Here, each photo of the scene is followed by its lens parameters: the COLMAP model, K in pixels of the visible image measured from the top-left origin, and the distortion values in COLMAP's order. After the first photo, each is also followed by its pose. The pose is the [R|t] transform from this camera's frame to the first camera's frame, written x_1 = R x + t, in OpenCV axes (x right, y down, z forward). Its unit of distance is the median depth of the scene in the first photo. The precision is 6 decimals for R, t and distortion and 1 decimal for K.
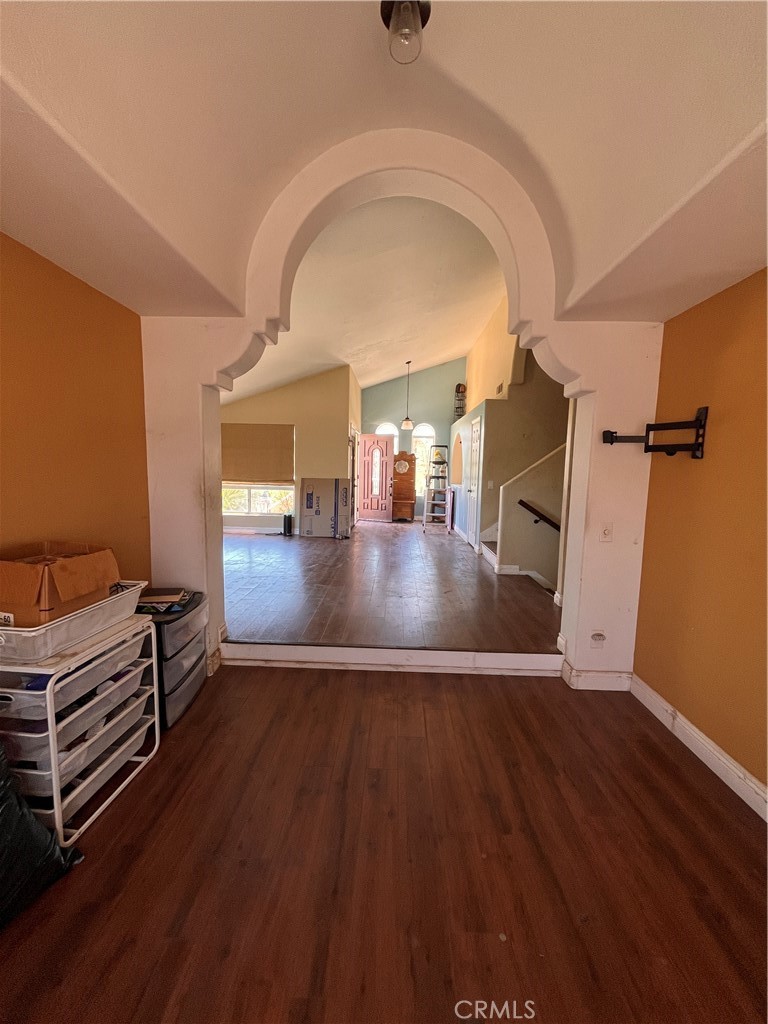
lens RADIAL K [[413.6, 0, 386.1], [0, 413.6, 512.4], [0, 0, 1]] dist [-0.001456, 0.000395]
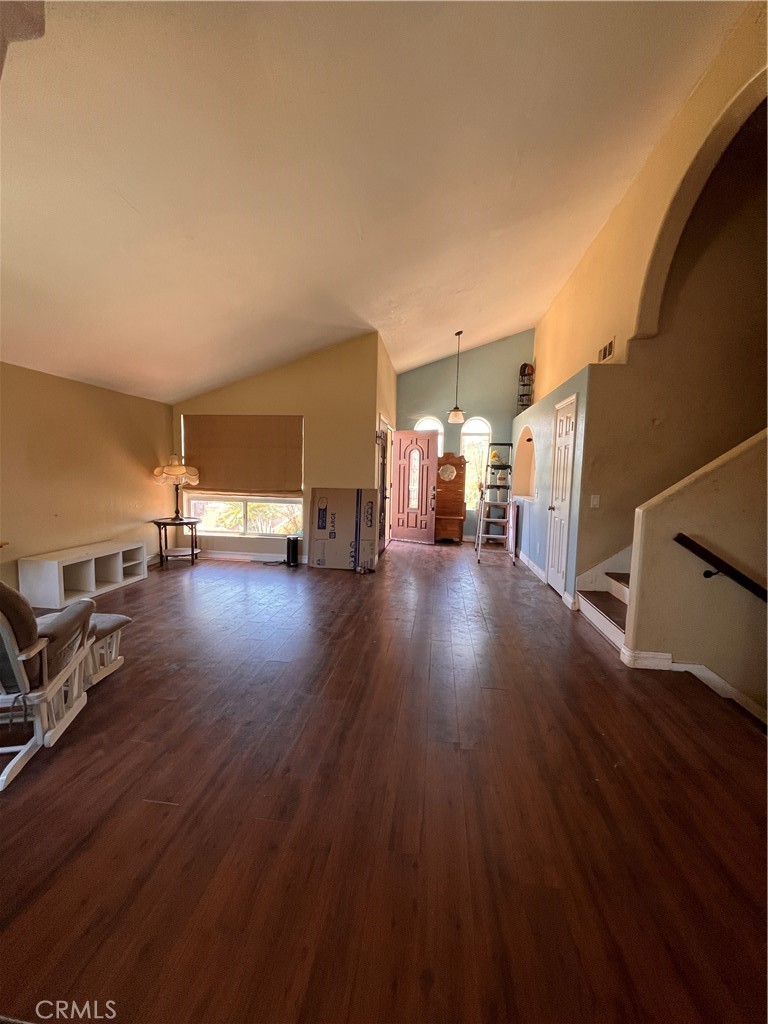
lens RADIAL K [[413.6, 0, 383.6], [0, 413.6, 515.2], [0, 0, 1]] dist [-0.001456, 0.000395]
pose [[0.994678, 0.010993, -0.102441, -0.001199], [-0.011822, 0.999902, -0.007485, -0.027888], [0.102349, 0.008656, 0.994711, 0.258346]]
